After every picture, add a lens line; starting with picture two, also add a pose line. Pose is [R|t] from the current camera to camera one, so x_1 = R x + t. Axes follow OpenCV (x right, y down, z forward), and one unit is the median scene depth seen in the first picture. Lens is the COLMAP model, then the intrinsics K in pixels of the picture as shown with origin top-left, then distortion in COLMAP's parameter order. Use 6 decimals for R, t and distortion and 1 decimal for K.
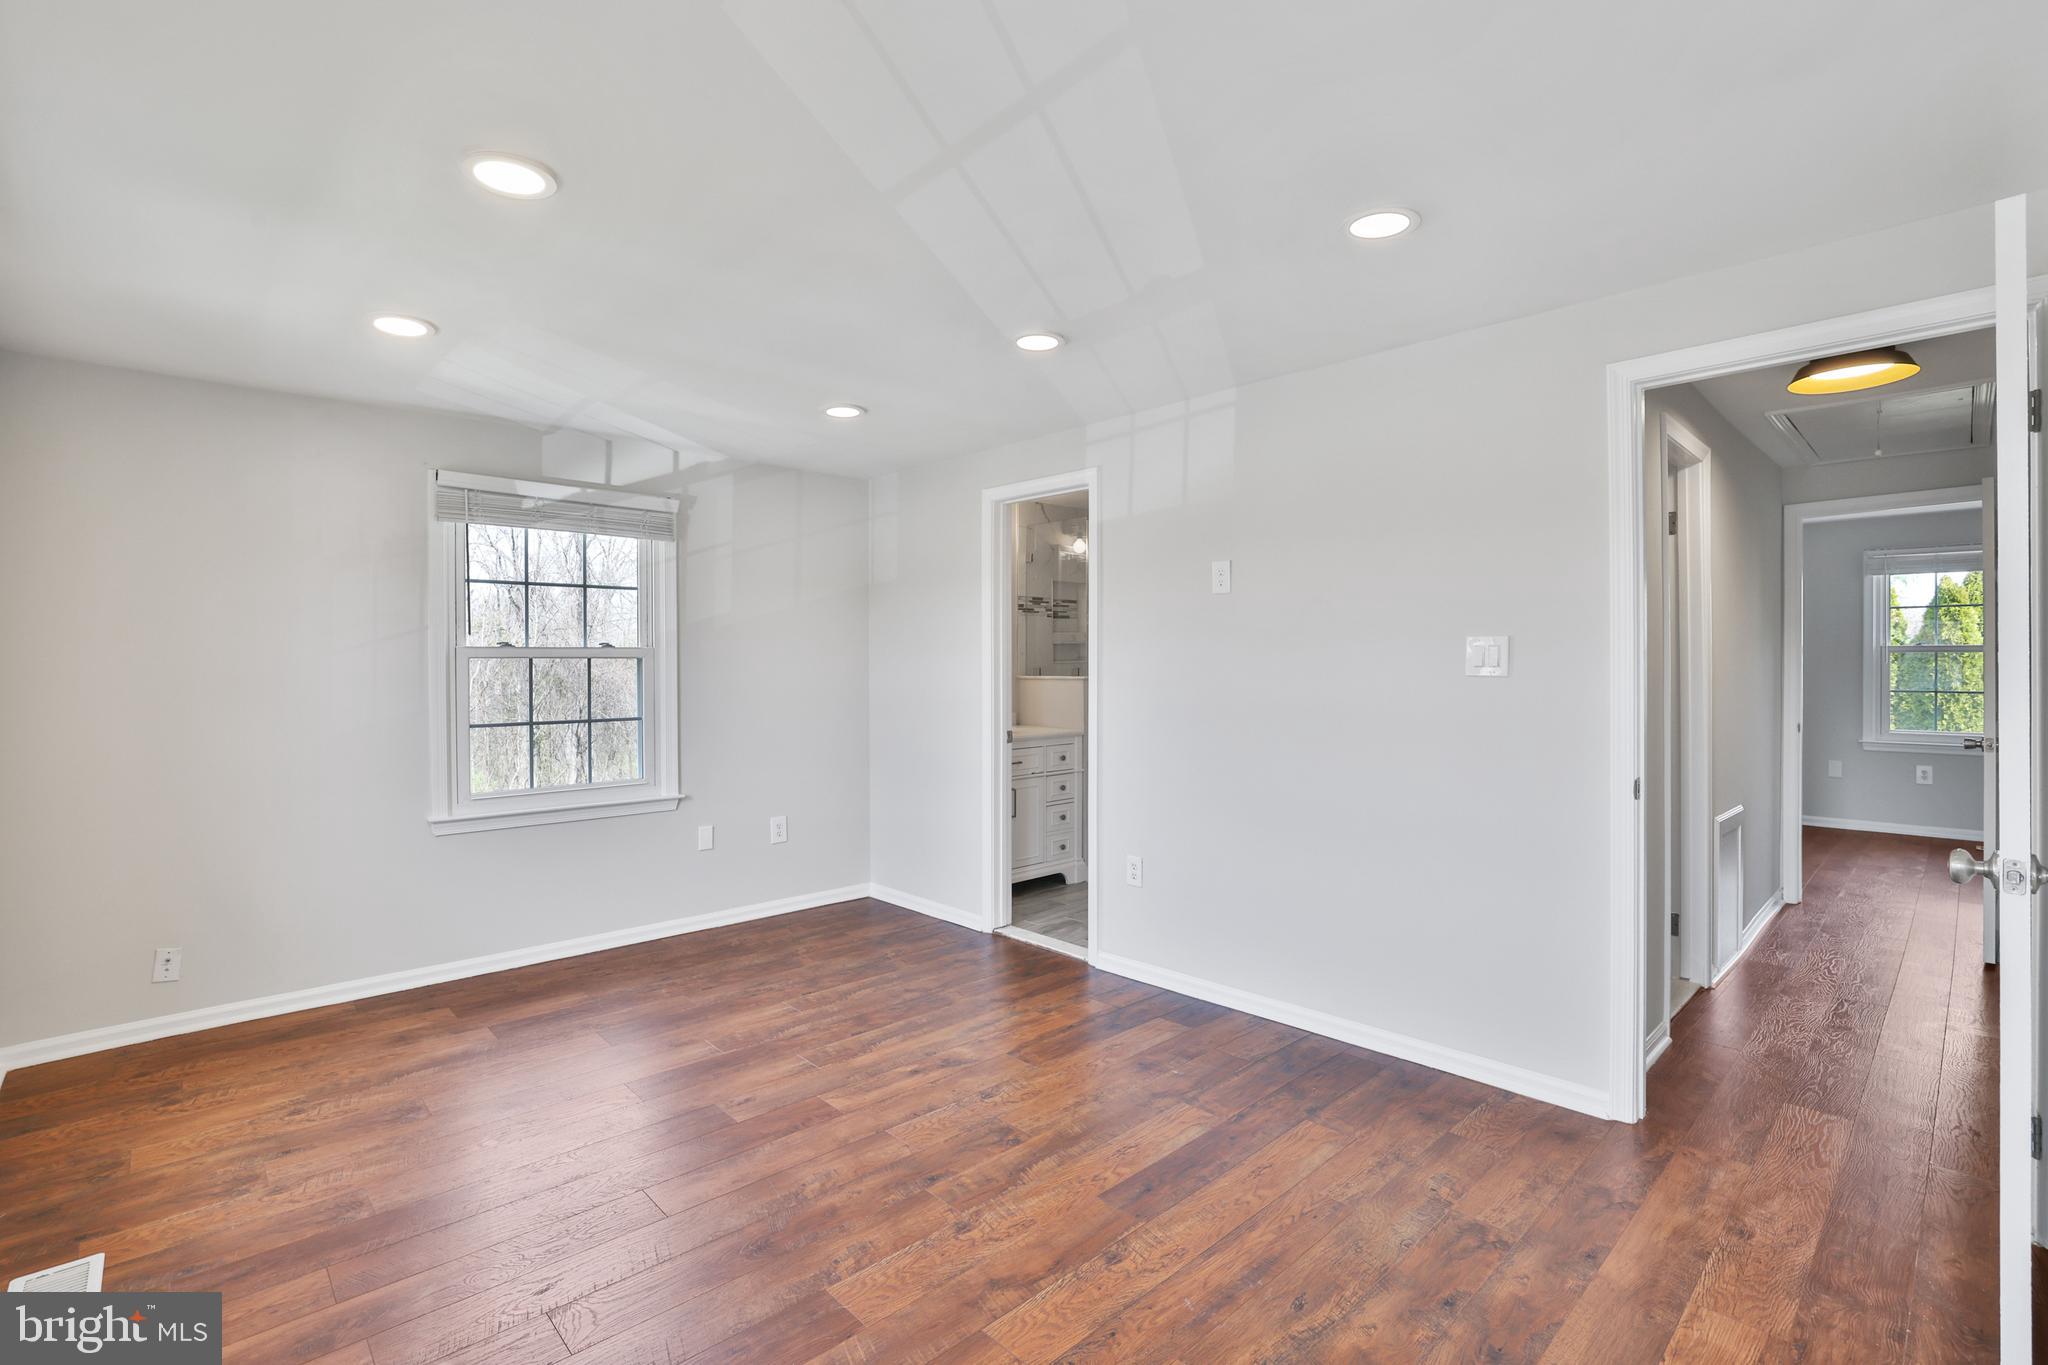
lens RADIAL K [[935.7, 0, 1026.7], [0, 935.7, 666.6], [0, 0, 1]] dist [-0.046009, 0.019072]
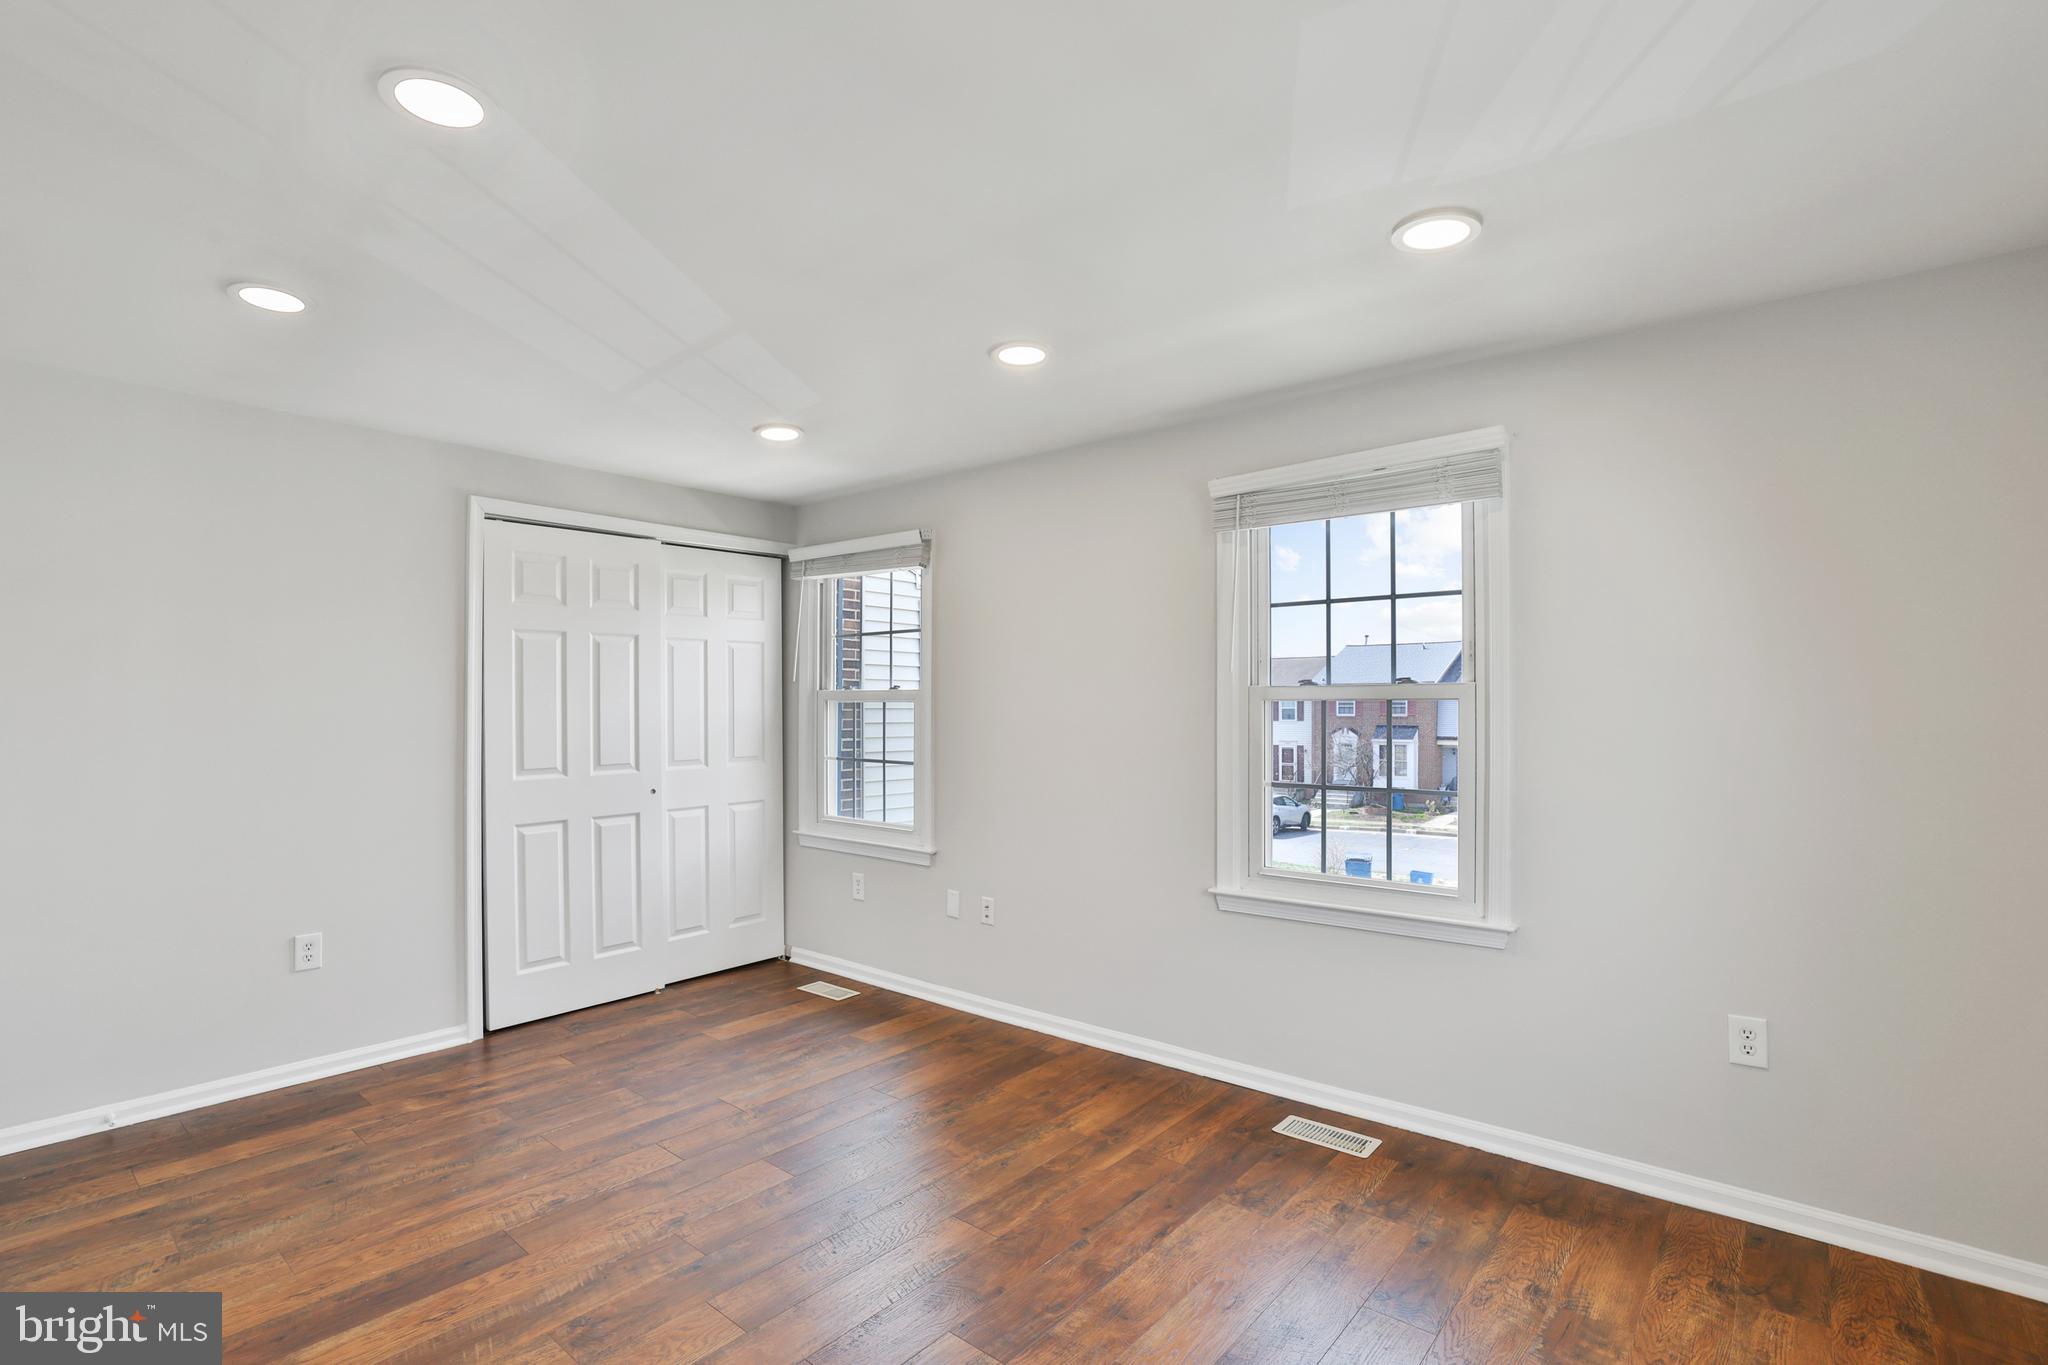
lens RADIAL K [[975.7, 0, 1018.3], [0, 975.7, 706.1], [0, 0, 1]] dist [-0.050726, 0.023752]
pose [[-0.994080, 0.005203, -0.108529, -0.238477], [0.004536, 0.999969, 0.006395, -0.008831], [0.108559, 0.005865, -0.994073, 1.469877]]
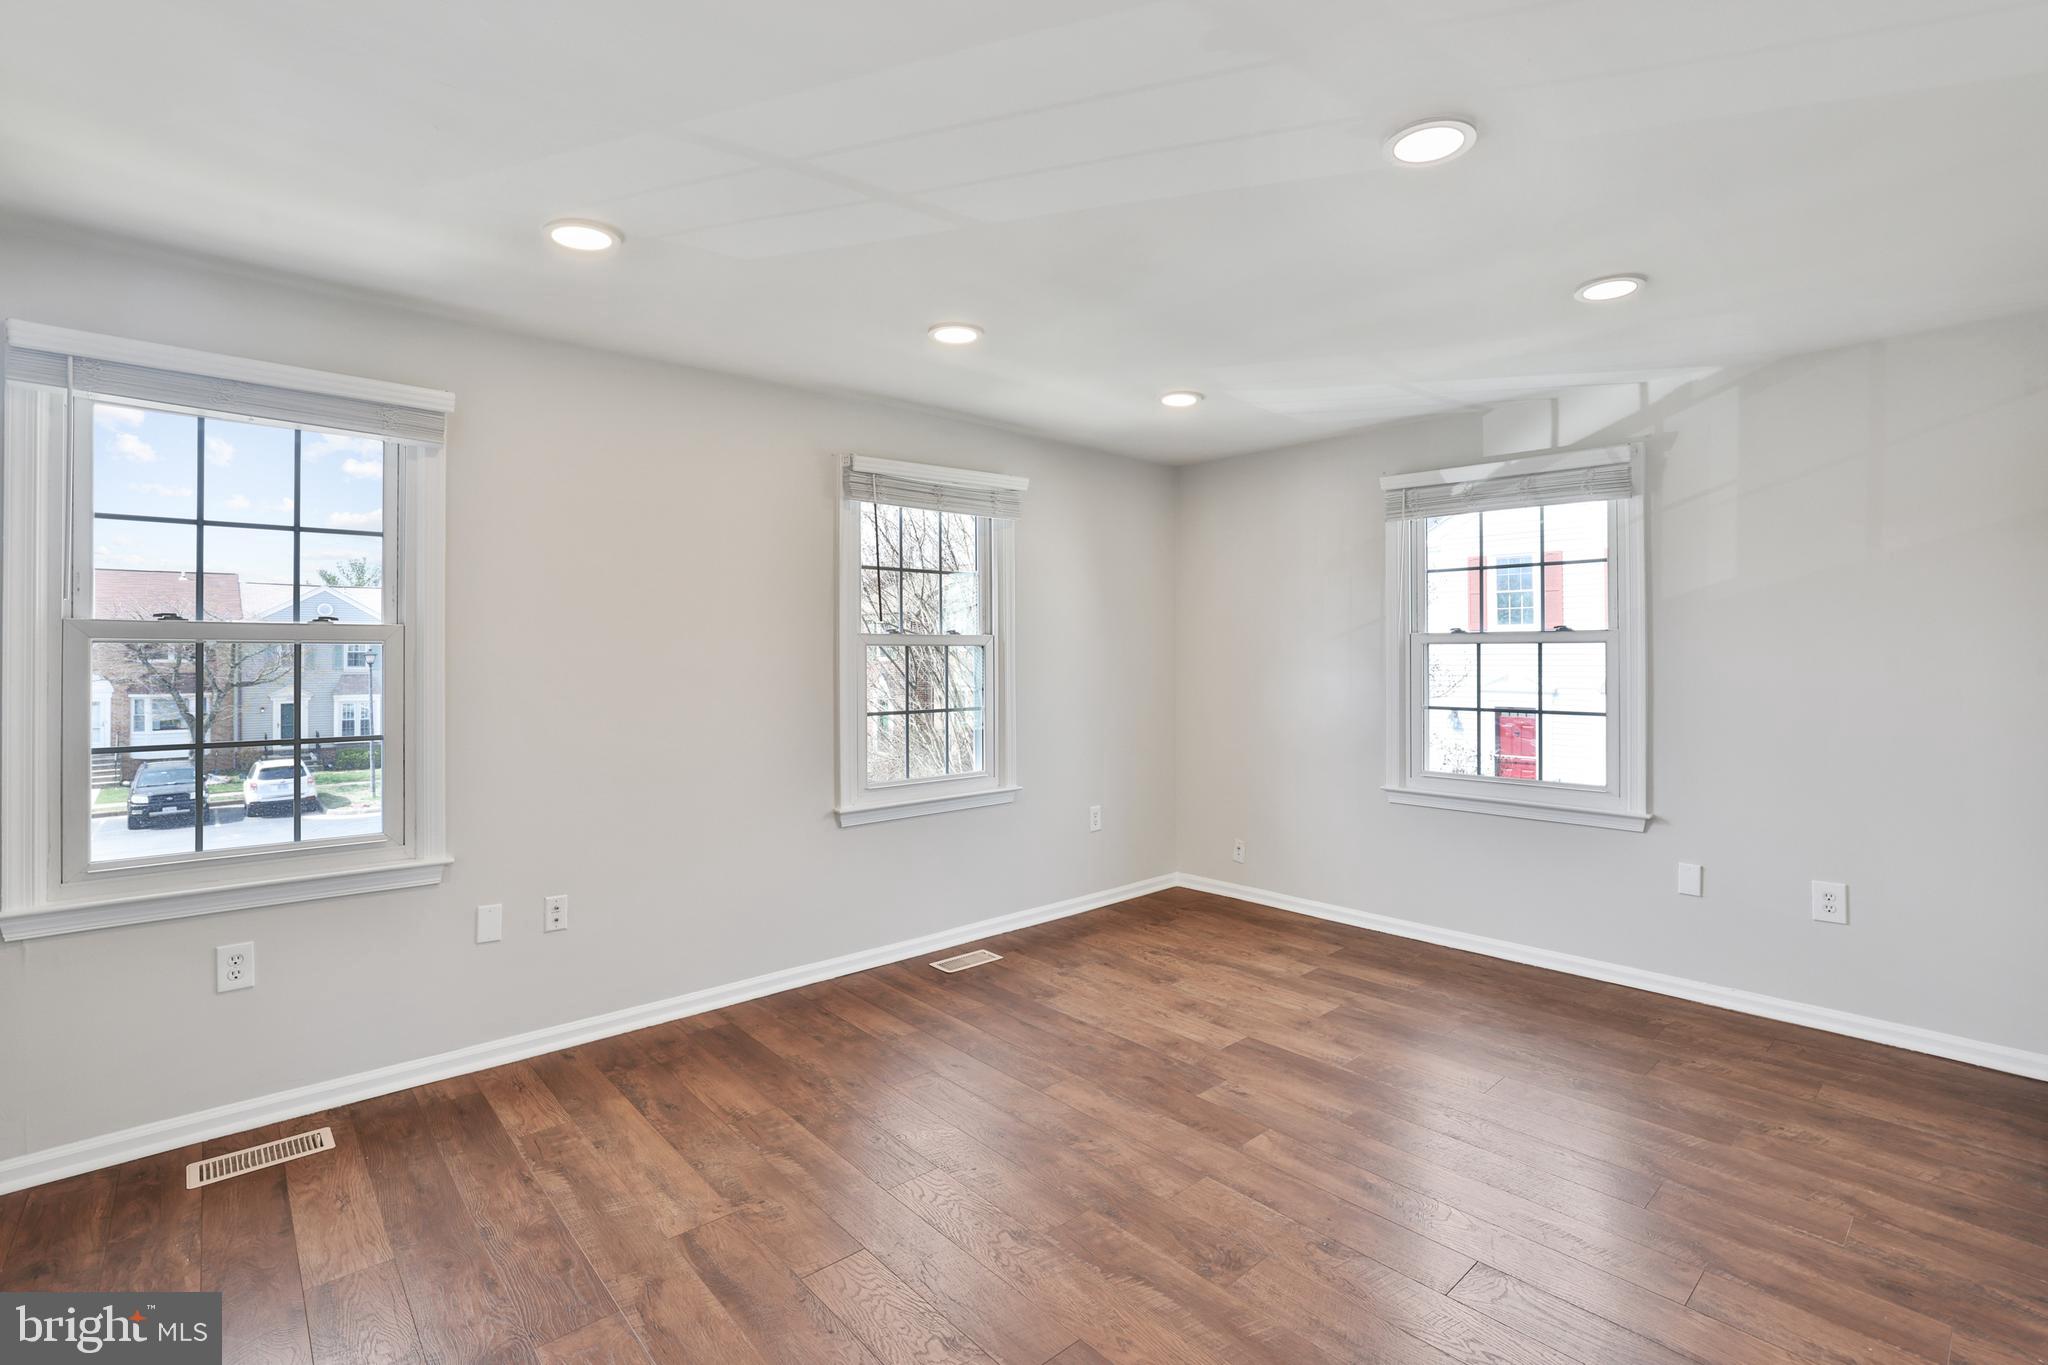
lens RADIAL K [[935.7, 0, 1026.7], [0, 935.7, 666.6], [0, 0, 1]] dist [-0.046009, 0.019072]
pose [[-0.020925, 0.017496, -0.999628, 0.595764], [-0.001865, 0.999844, 0.017538, -0.001987], [0.999779, 0.002231, -0.020889, 0.692440]]
